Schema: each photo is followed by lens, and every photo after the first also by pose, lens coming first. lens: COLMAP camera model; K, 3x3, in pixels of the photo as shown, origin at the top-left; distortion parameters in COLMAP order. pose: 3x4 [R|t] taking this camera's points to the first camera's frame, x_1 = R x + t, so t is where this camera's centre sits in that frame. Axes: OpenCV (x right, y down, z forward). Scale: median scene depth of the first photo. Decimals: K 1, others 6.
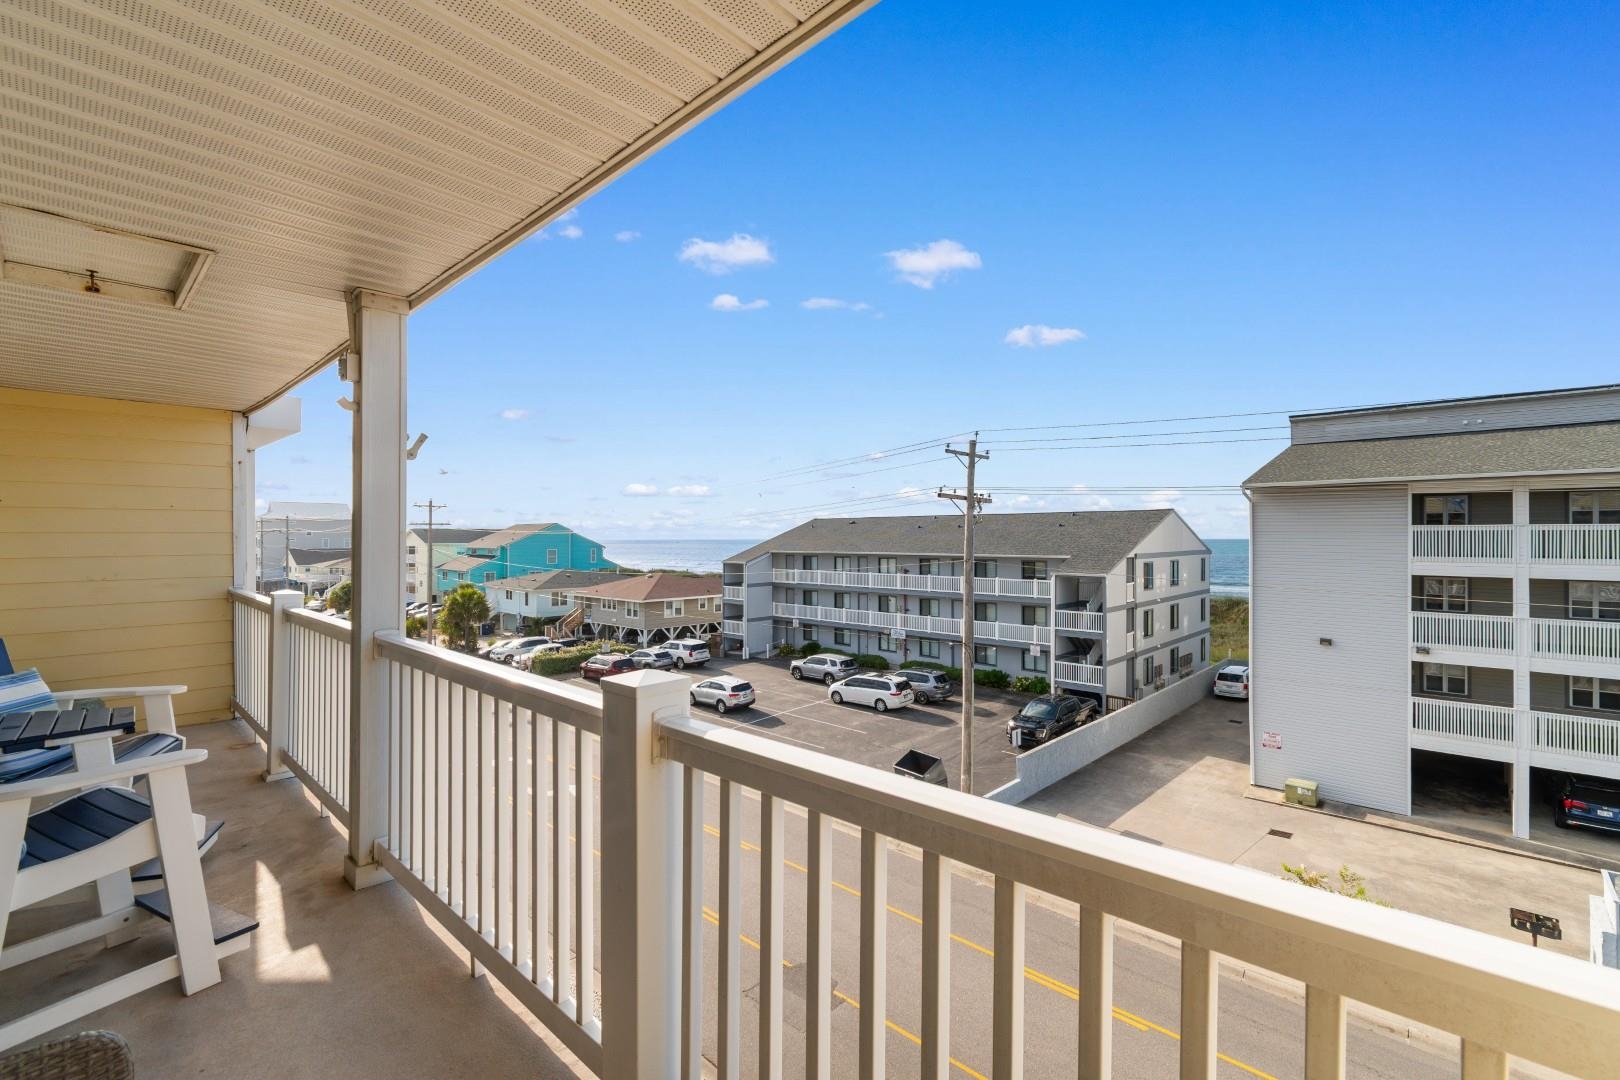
lens RADIAL K [[710.9, 0, 815.2], [0, 710.9, 537.8], [0, 0, 1]] dist [0.006840, -0.003943]
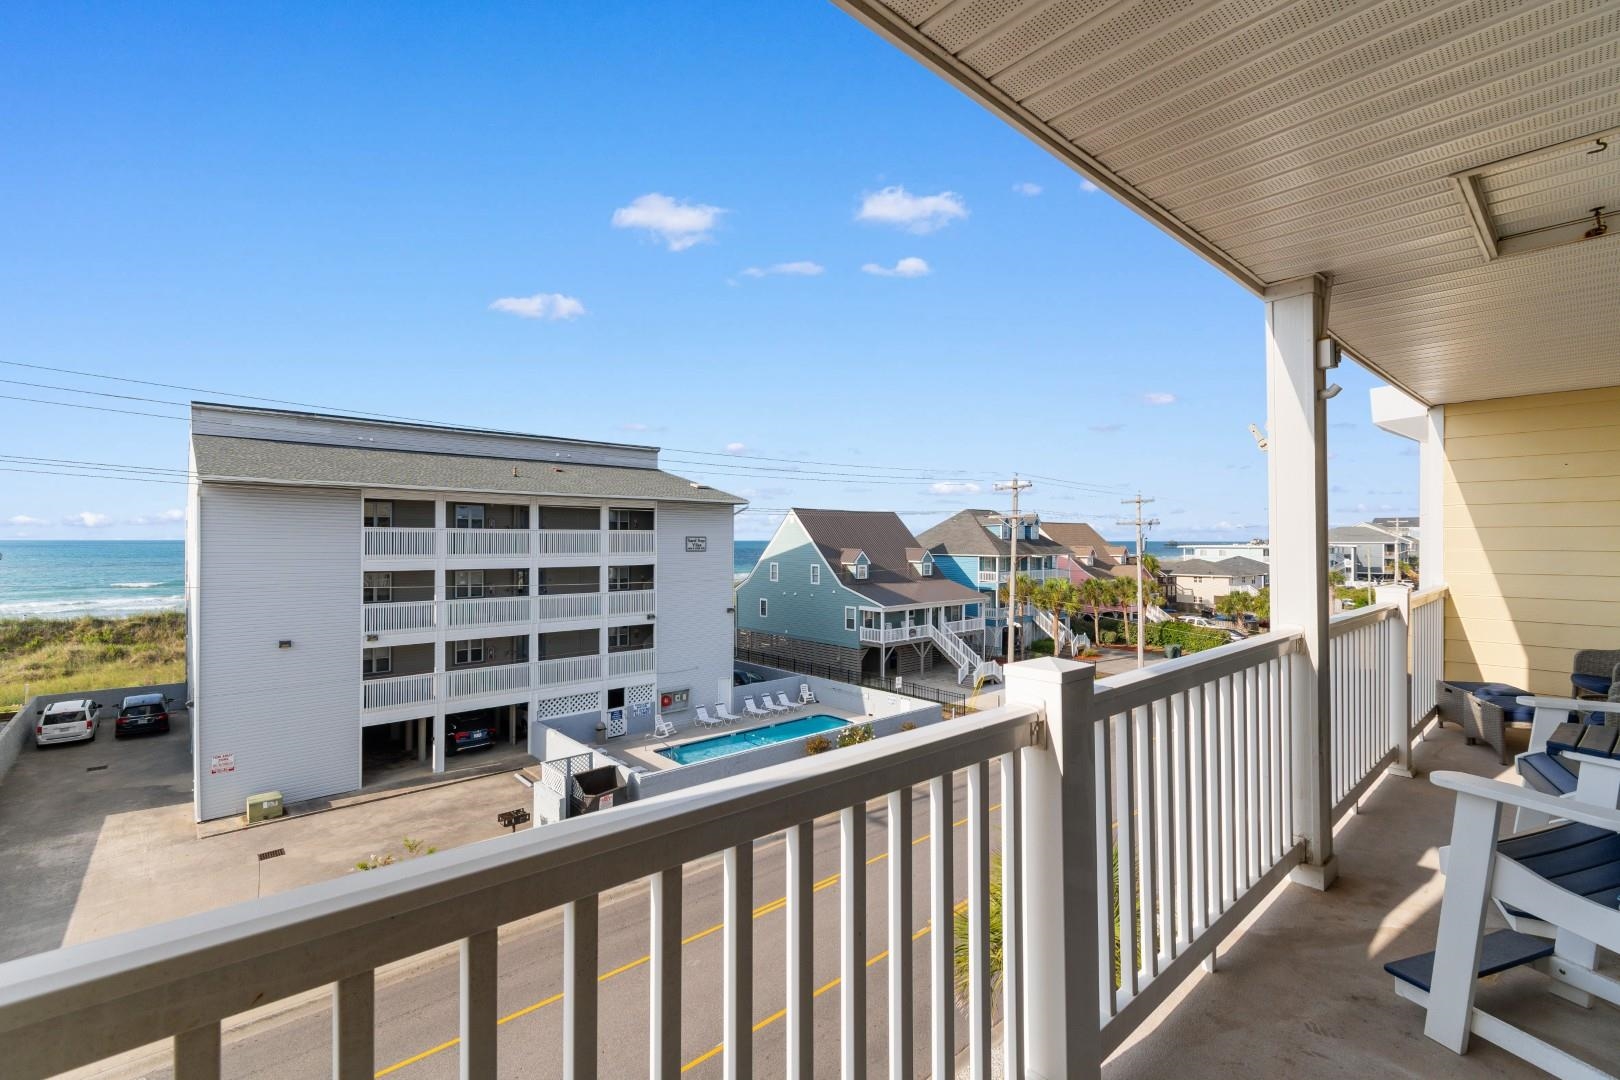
lens RADIAL K [[710.9, 0, 815.2], [0, 710.9, 537.8], [0, 0, 1]] dist [0.006840, -0.003943]
pose [[0.078641, 0.003574, 0.996897, -0.218325], [-0.003452, 0.999989, -0.003312, 0.000614], [-0.996897, -0.003181, 0.078652, 0.210249]]
